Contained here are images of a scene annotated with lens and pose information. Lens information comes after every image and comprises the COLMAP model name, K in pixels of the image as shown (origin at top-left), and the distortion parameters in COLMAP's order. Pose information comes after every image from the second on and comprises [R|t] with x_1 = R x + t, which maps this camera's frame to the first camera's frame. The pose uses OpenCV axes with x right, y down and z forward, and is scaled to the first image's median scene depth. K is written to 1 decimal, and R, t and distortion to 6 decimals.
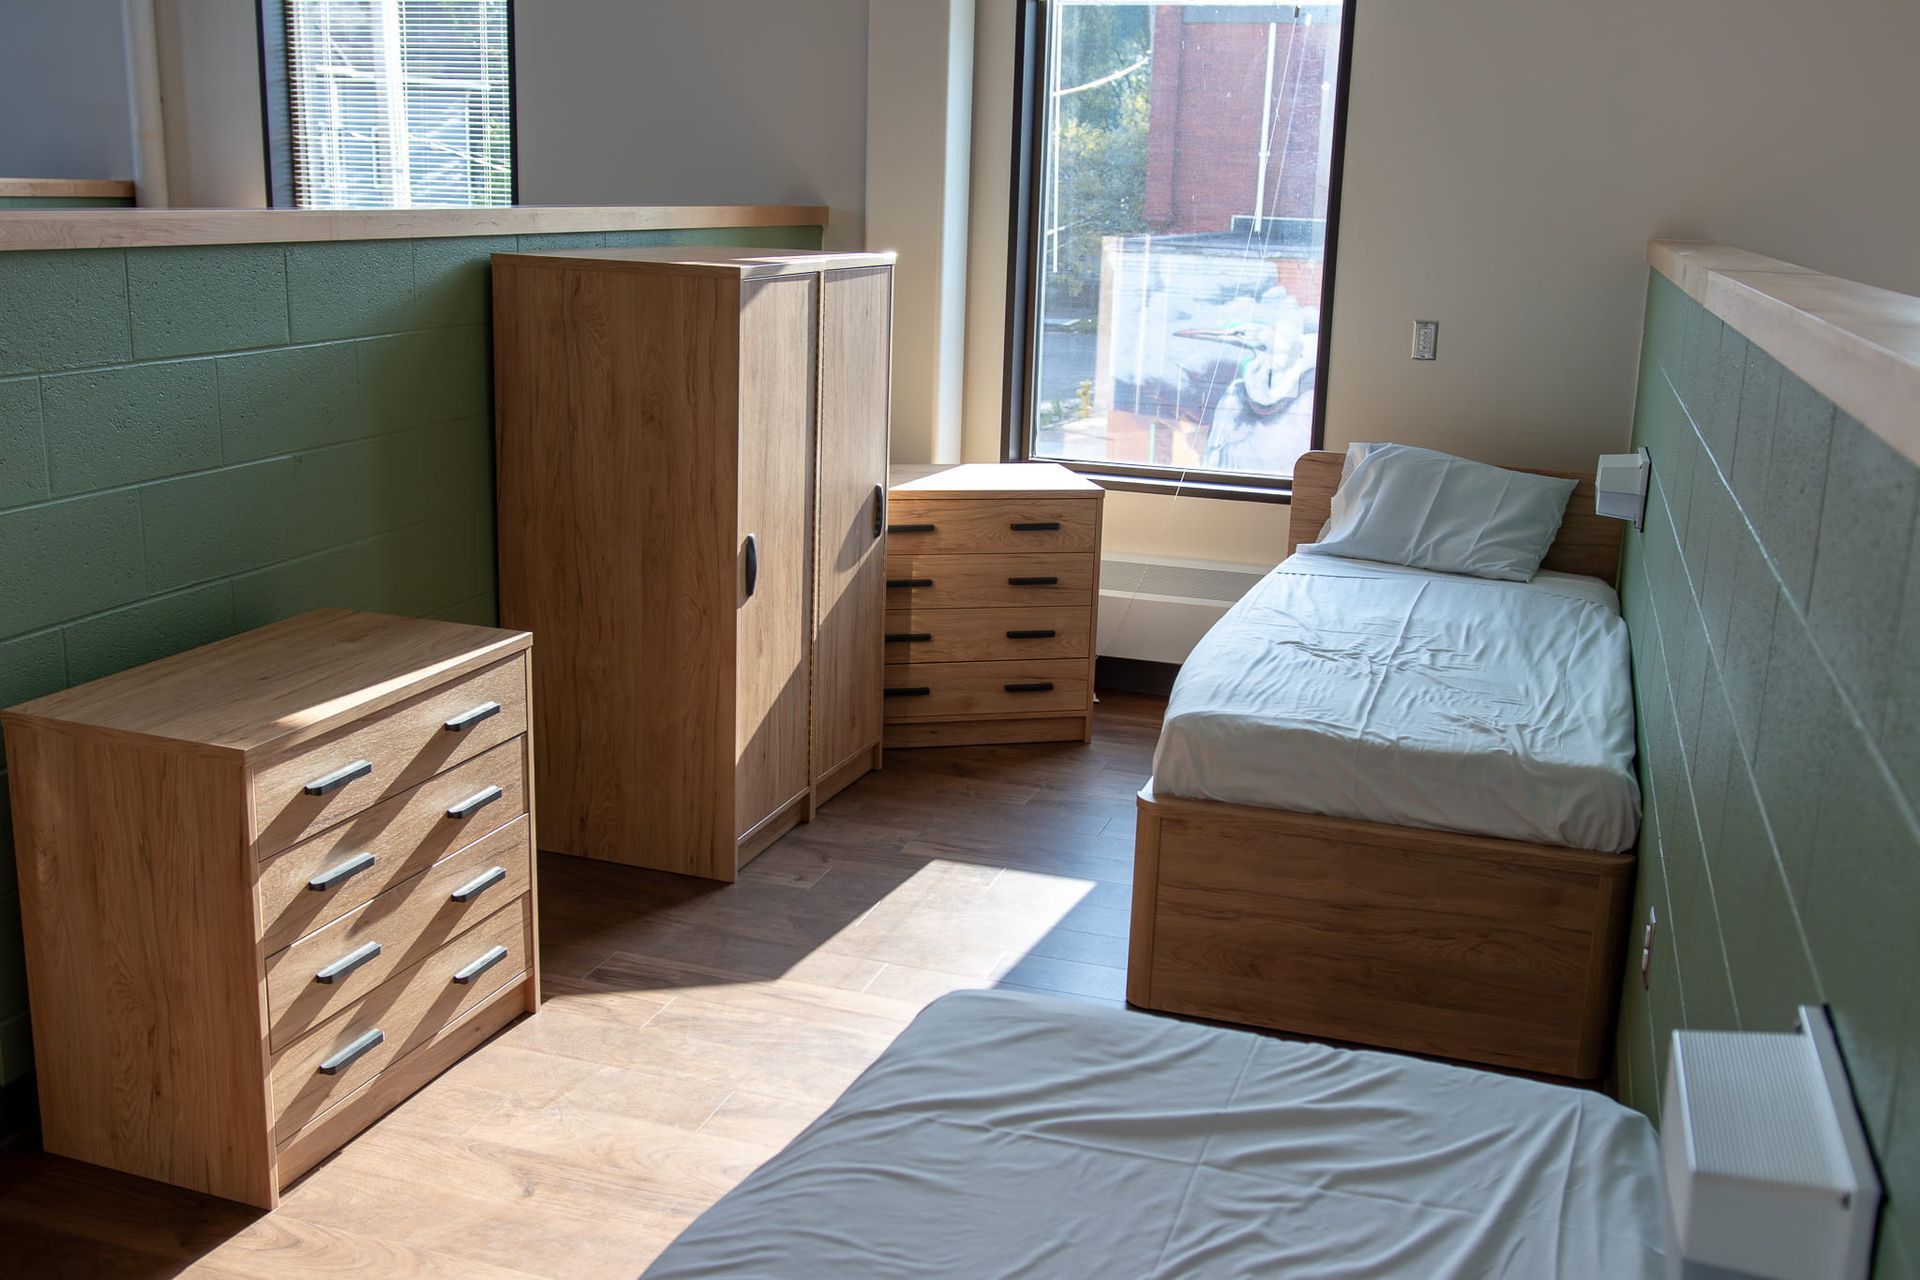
lens RADIAL K [[1904.4, 0, 958.5], [0, 1904.4, 640.0], [0, 0, 1]] dist [-0.020378, 0.000000]
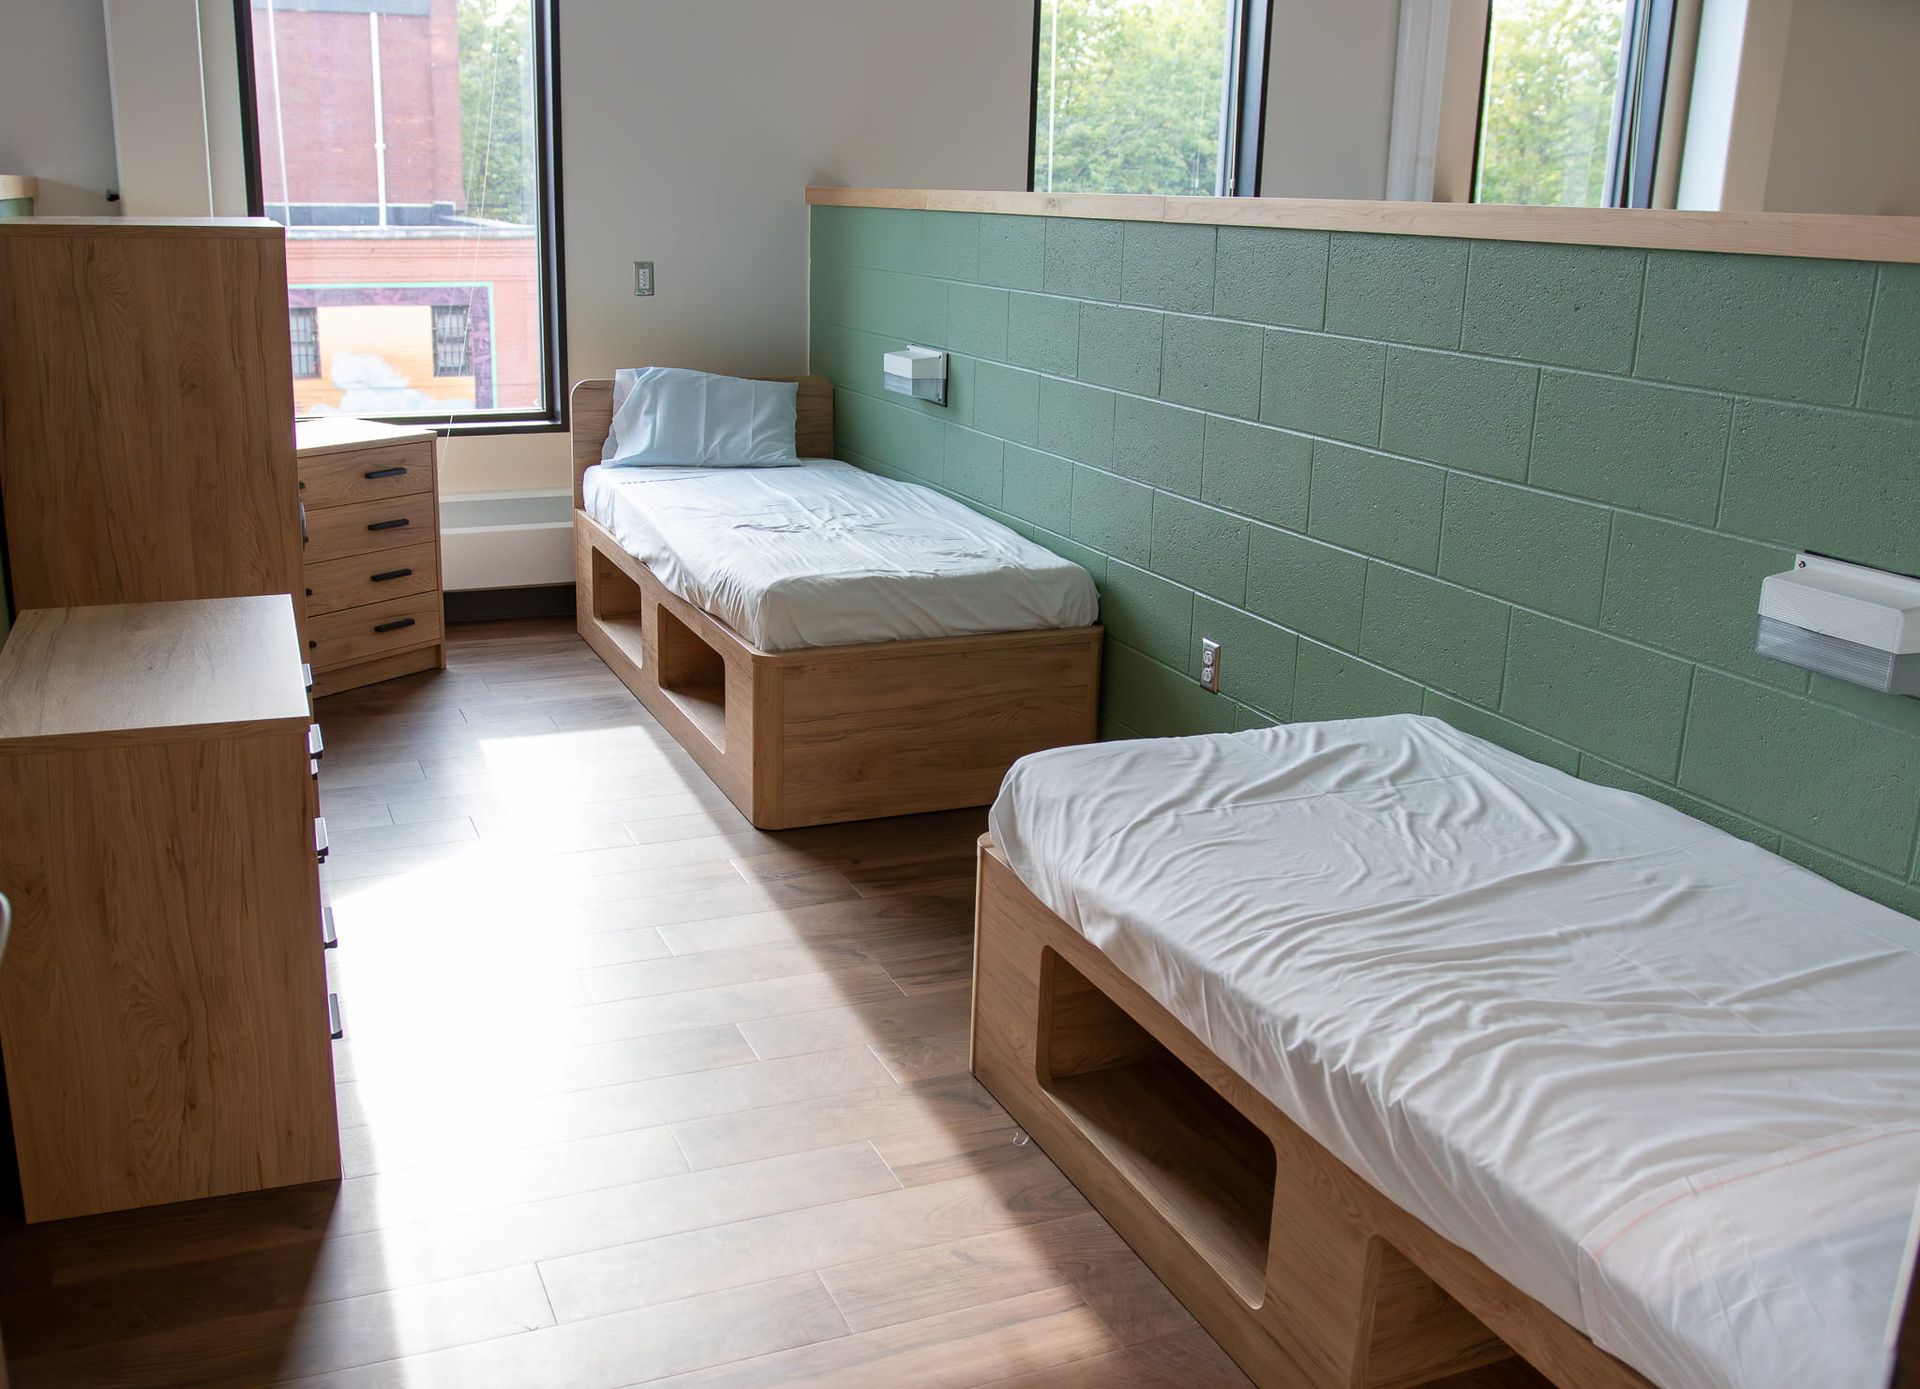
lens RADIAL K [[1764.6, 0, 956.5], [0, 1764.6, 692.0], [0, 0, 1]] dist [-0.054159, 0.000000]
pose [[0.753850, -0.195443, 0.627305, -0.463387], [0.156998, 0.980660, 0.116865, -0.005149], [-0.638014, 0.010387, 0.769955, 0.057860]]
